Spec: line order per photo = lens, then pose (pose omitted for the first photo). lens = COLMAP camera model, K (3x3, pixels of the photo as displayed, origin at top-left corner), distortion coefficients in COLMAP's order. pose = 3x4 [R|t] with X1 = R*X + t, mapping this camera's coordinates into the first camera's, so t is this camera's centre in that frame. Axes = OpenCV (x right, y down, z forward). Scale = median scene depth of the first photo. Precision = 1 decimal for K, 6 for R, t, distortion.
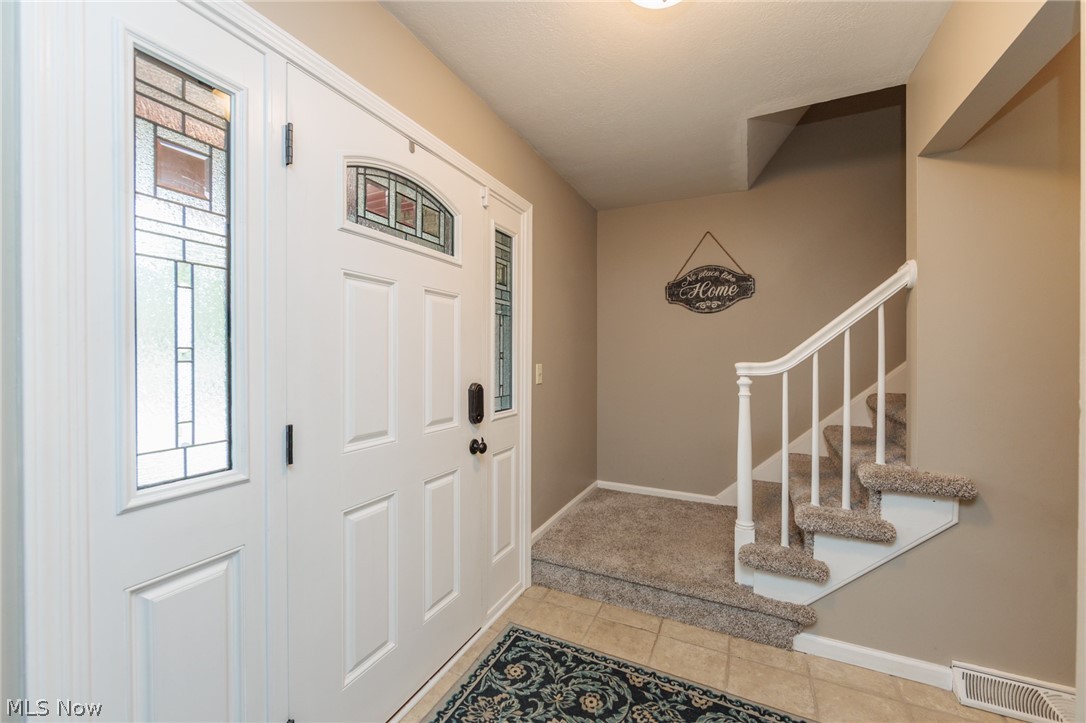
lens RADIAL K [[433.6, 0, 549.7], [0, 433.6, 360.4], [0, 0, 1]] dist [0.000524, 0.000079]
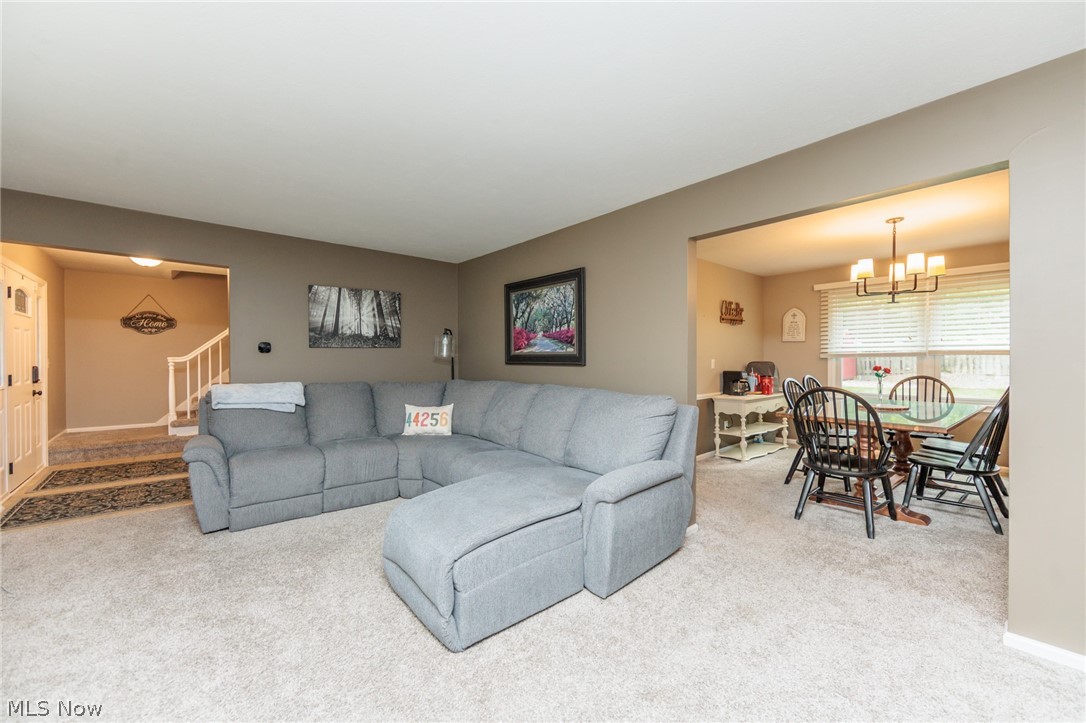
lens RADIAL K [[431.4, 0, 543.0], [0, 431.4, 361.5], [0, 0, 1]] dist [0.000745, 0.000231]
pose [[0.425047, -0.010596, 0.905109, -0.711894], [0.011381, 0.999915, 0.006361, 0.027756], [-0.905100, 0.007597, 0.425131, -1.592298]]
